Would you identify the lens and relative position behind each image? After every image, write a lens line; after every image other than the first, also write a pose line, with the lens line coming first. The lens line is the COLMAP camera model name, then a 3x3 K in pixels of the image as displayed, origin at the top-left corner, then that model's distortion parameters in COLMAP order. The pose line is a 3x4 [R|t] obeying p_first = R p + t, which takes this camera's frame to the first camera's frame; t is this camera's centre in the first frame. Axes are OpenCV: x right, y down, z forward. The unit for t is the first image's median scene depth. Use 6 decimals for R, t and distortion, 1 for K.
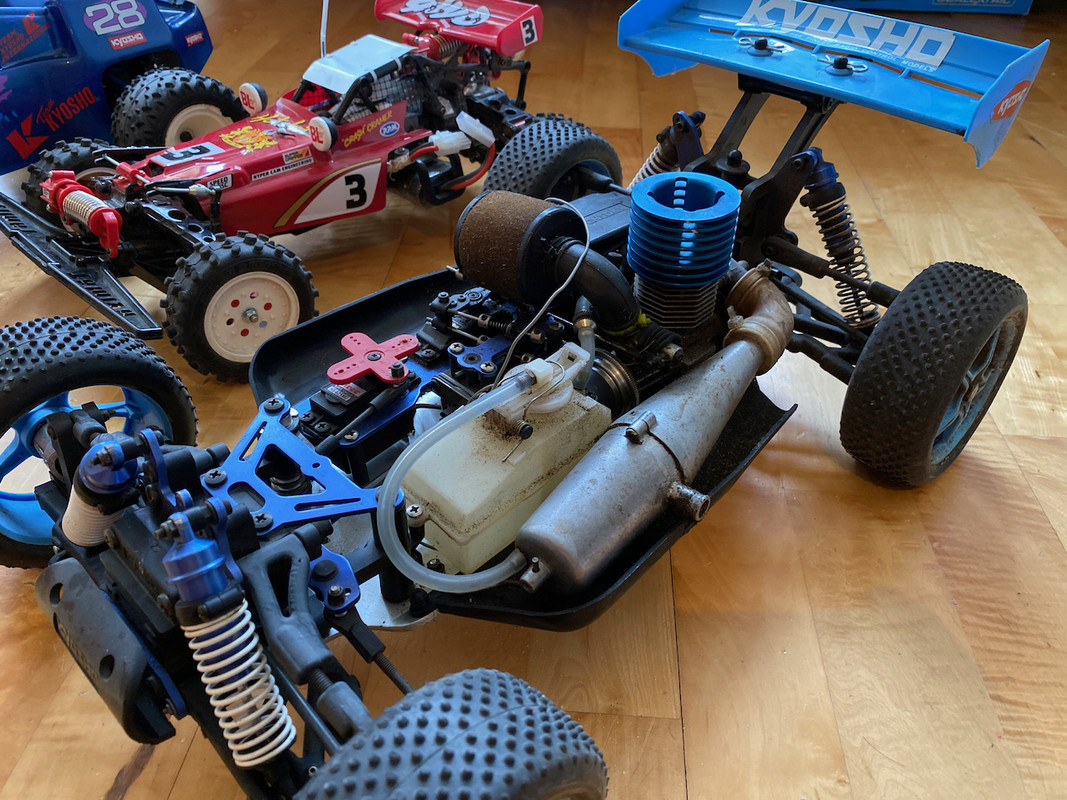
lens RADIAL K [[795.1, 0, 533.5], [0, 795.1, 400.0], [0, 0, 1]] dist [0.073244, 0.000382]
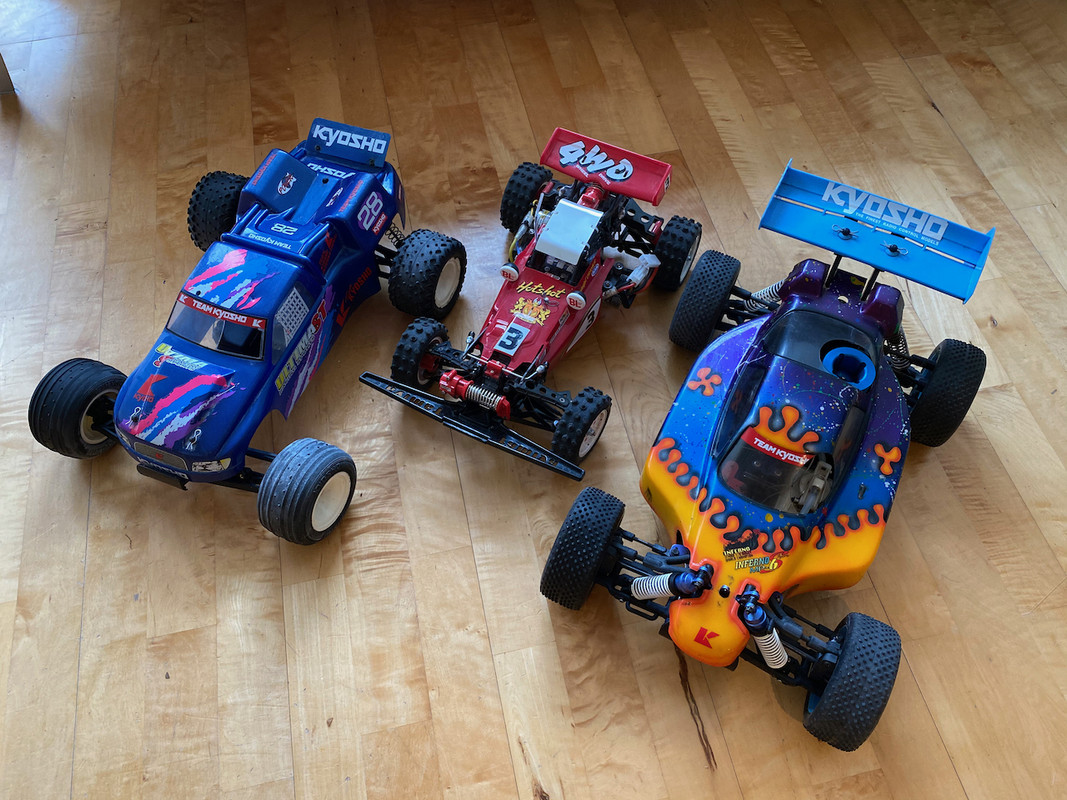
lens RADIAL K [[795.1, 0, 533.5], [0, 795.1, 400.0], [0, 0, 1]] dist [0.073244, 0.000382]
pose [[0.957417, -0.249777, 0.144789, -0.787198], [0.184292, 0.914779, 0.359467, -0.927342], [-0.222237, -0.317477, 0.921856, -0.658573]]
